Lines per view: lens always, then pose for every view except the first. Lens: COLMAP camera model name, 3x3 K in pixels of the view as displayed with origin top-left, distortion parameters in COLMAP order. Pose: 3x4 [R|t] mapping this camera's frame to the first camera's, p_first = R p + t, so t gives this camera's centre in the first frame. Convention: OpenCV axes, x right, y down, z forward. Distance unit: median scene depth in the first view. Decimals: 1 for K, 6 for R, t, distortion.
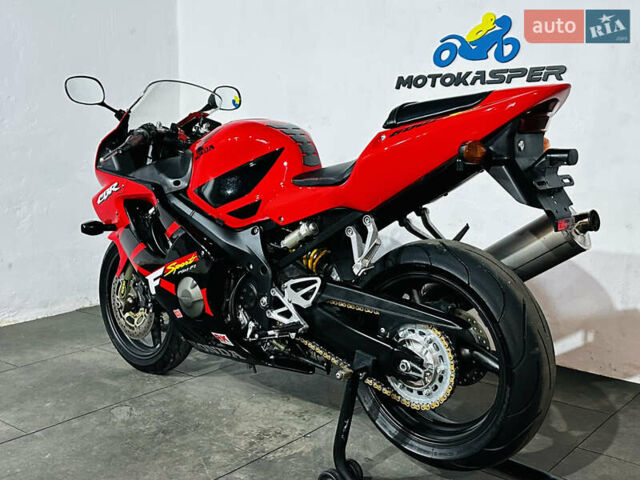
lens RADIAL K [[719.5, 0, 320.0], [0, 719.5, 240.0], [0, 0, 1]] dist [0.346307, -0.804737]
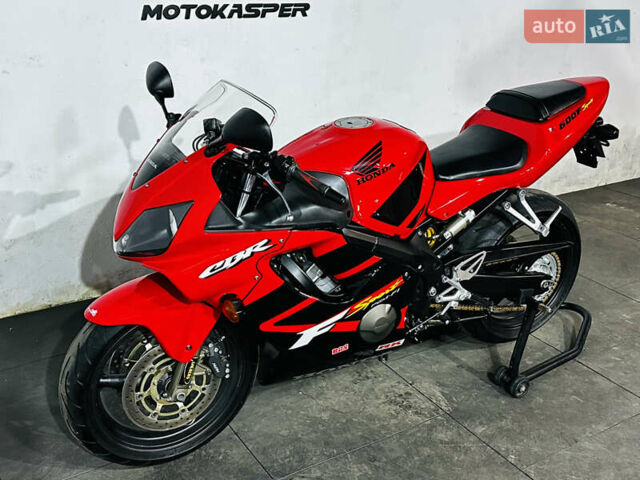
lens RADIAL K [[719.5, 0, 320.0], [0, 719.5, 240.0], [0, 0, 1]] dist [0.346307, -0.804737]
pose [[0.299624, -0.363047, 0.882283, -0.738522], [0.106096, 0.931712, 0.347356, -0.266336], [-0.948140, -0.010470, 0.317681, 0.574272]]
